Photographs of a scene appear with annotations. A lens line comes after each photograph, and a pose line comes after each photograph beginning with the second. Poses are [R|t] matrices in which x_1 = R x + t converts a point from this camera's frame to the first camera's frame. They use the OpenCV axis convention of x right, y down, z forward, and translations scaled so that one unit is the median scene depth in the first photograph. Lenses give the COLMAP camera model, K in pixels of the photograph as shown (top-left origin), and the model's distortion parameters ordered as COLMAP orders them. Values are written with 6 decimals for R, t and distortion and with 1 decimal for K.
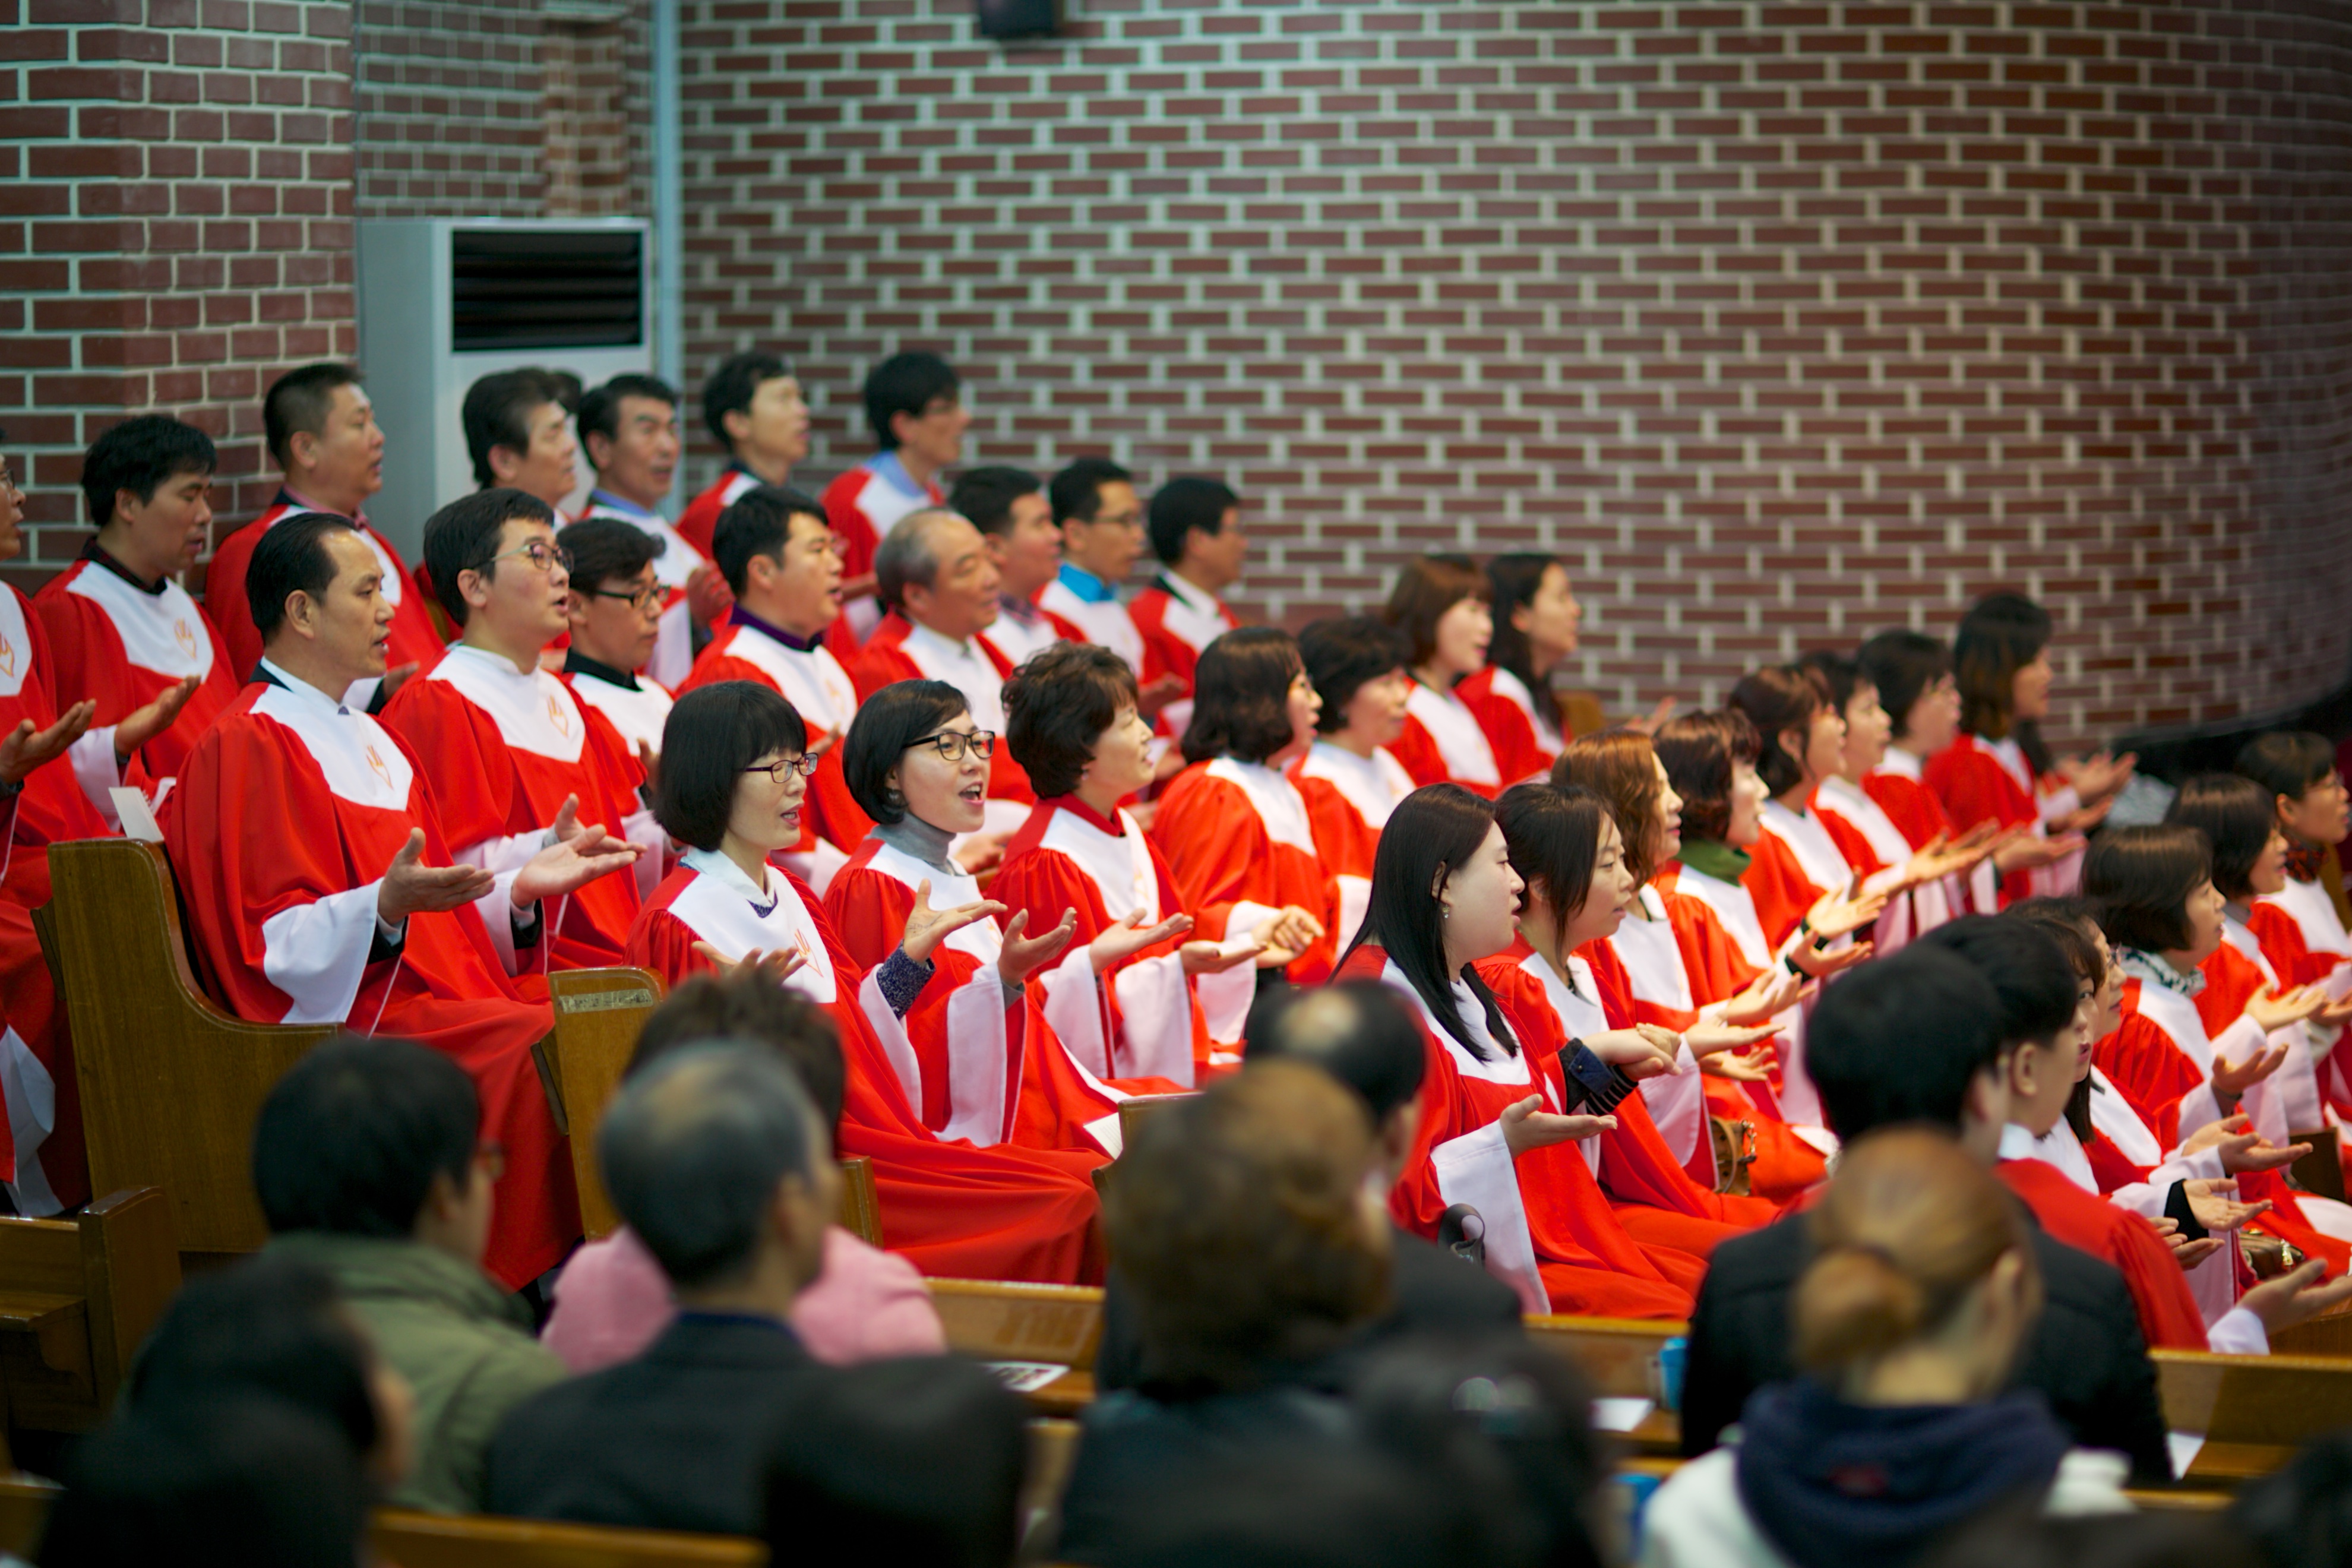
lens RADIAL K [[5475.6, 0, 1176.0], [0, 5475.6, 784.0], [0, 0, 1]] dist [-0.080502, -0.508626]
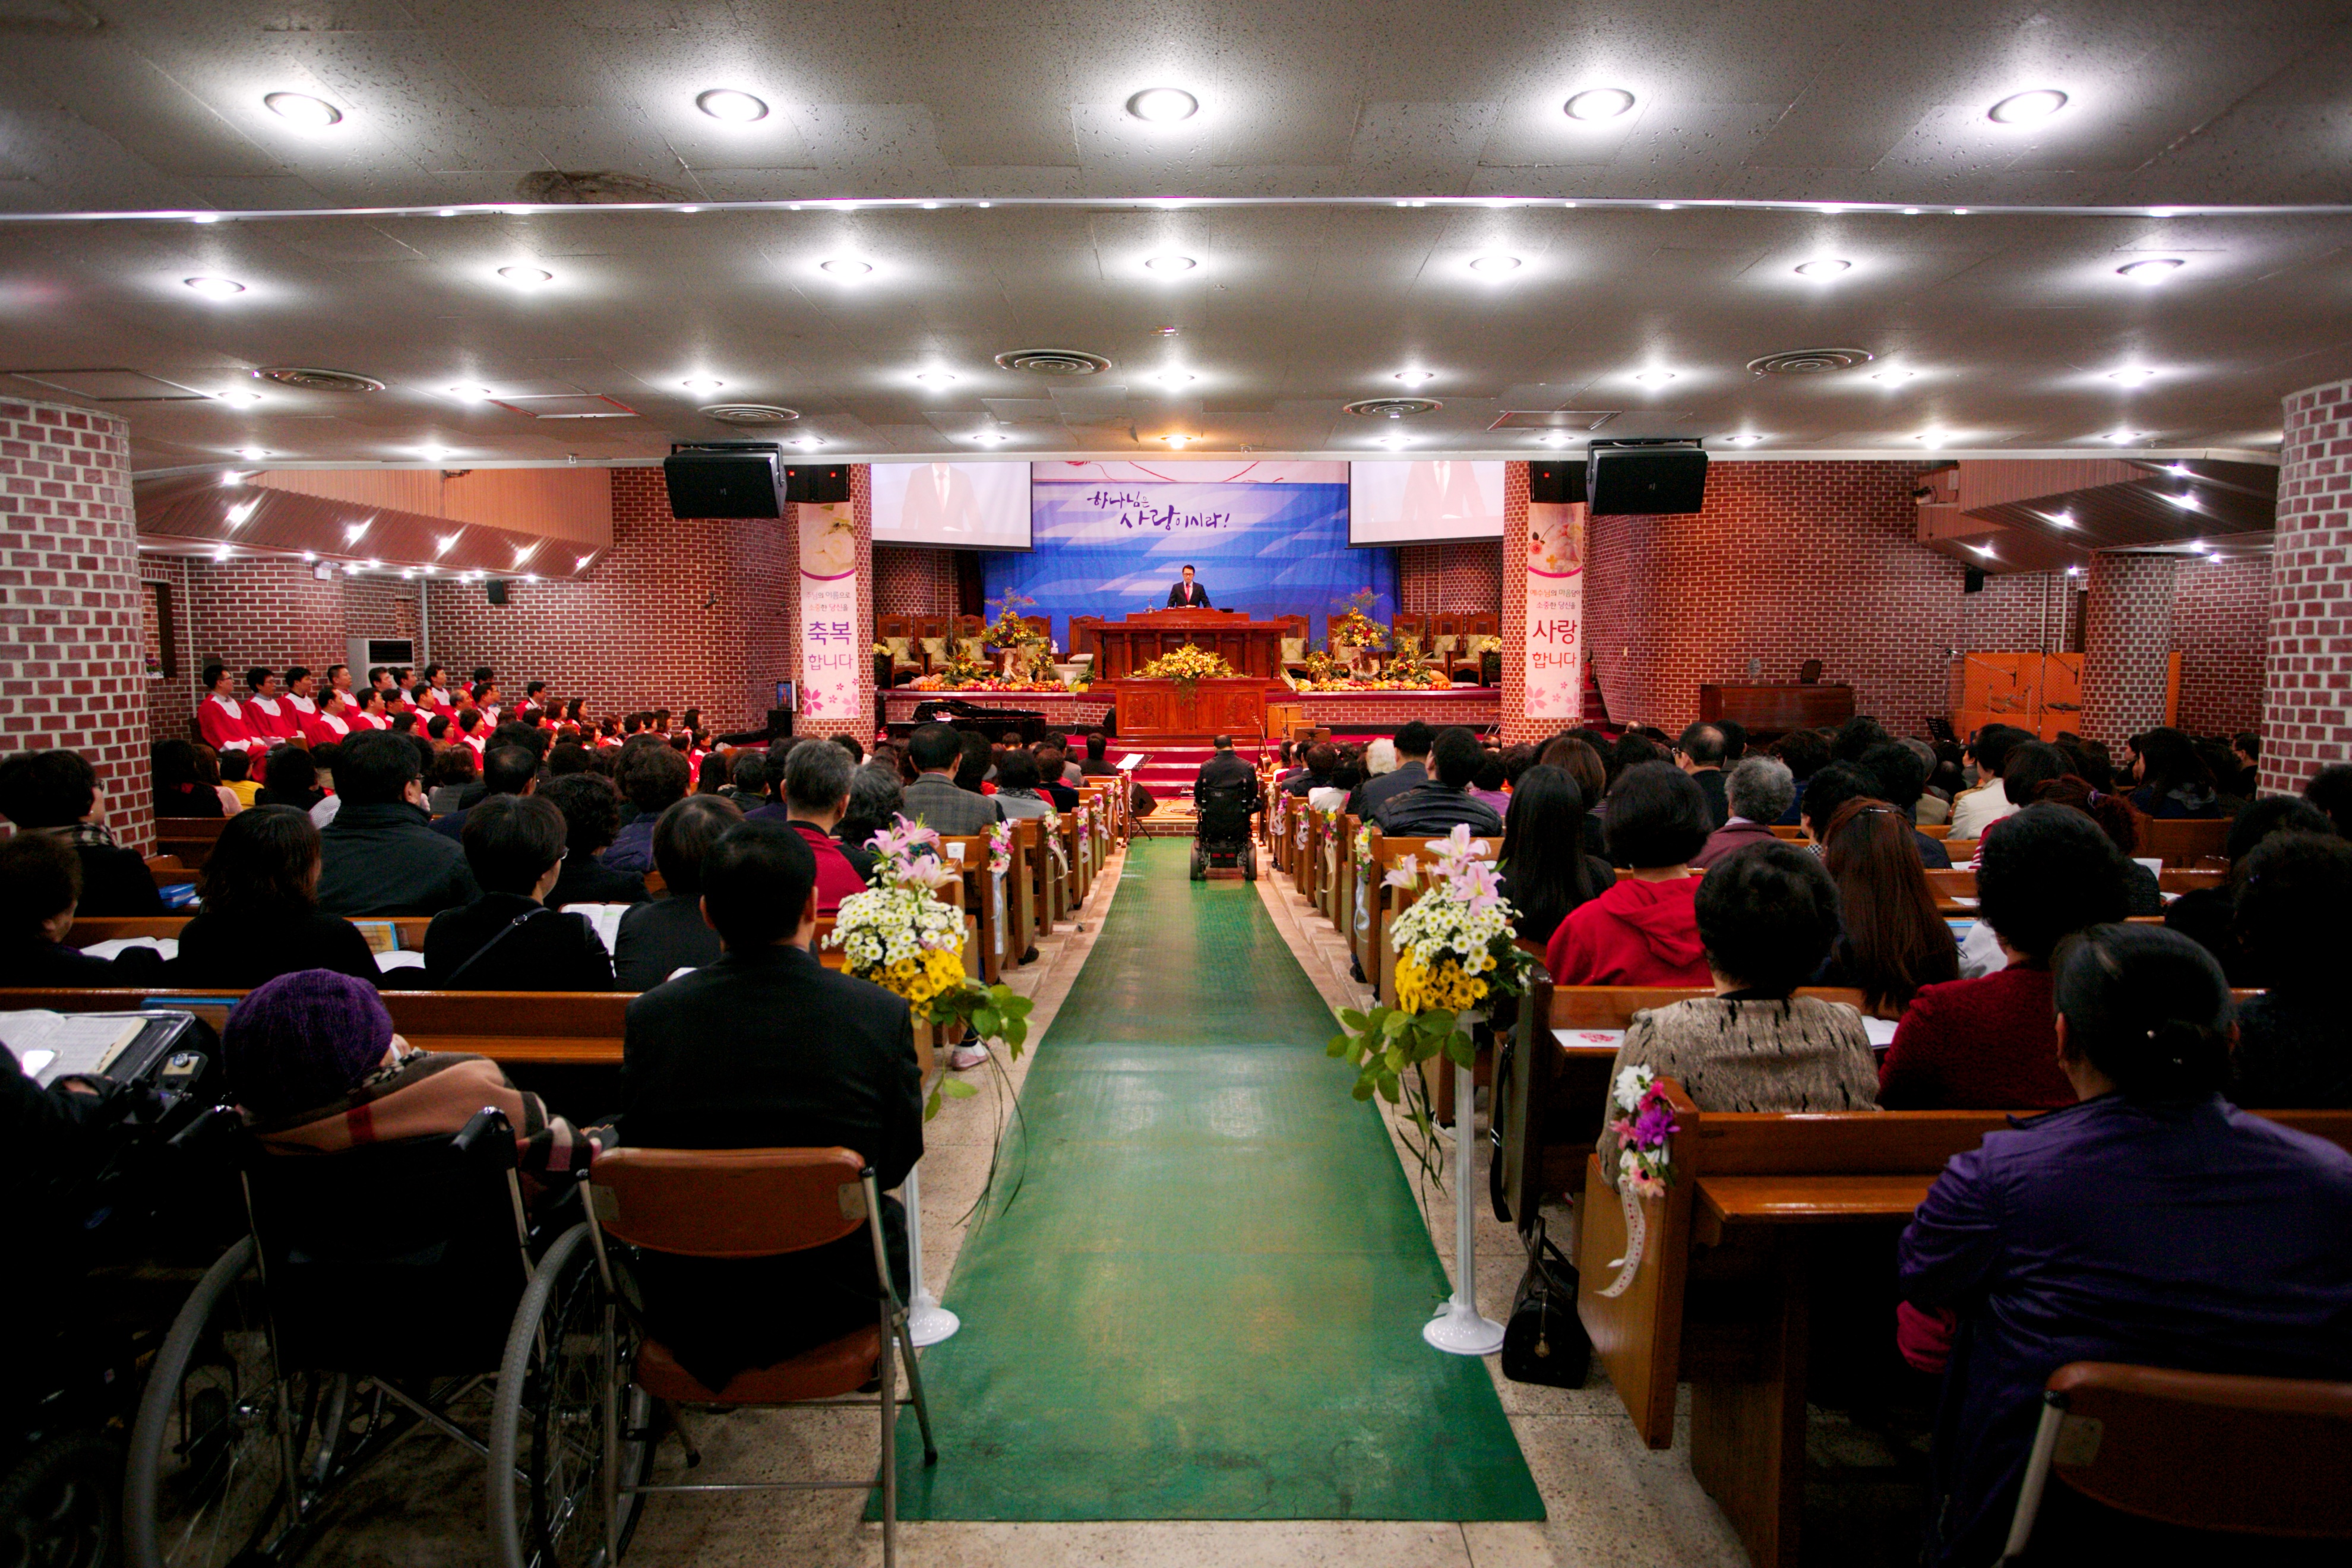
lens RADIAL K [[1502.7, 0, 1176.0], [0, 1502.7, 784.0], [0, 0, 1]] dist [-0.024055, 0.000412]
pose [[0.945129, -0.026966, 0.325583, 0.149839], [0.029950, 0.999543, -0.004157, 0.075978], [-0.325323, 0.013680, 0.945504, -0.701916]]
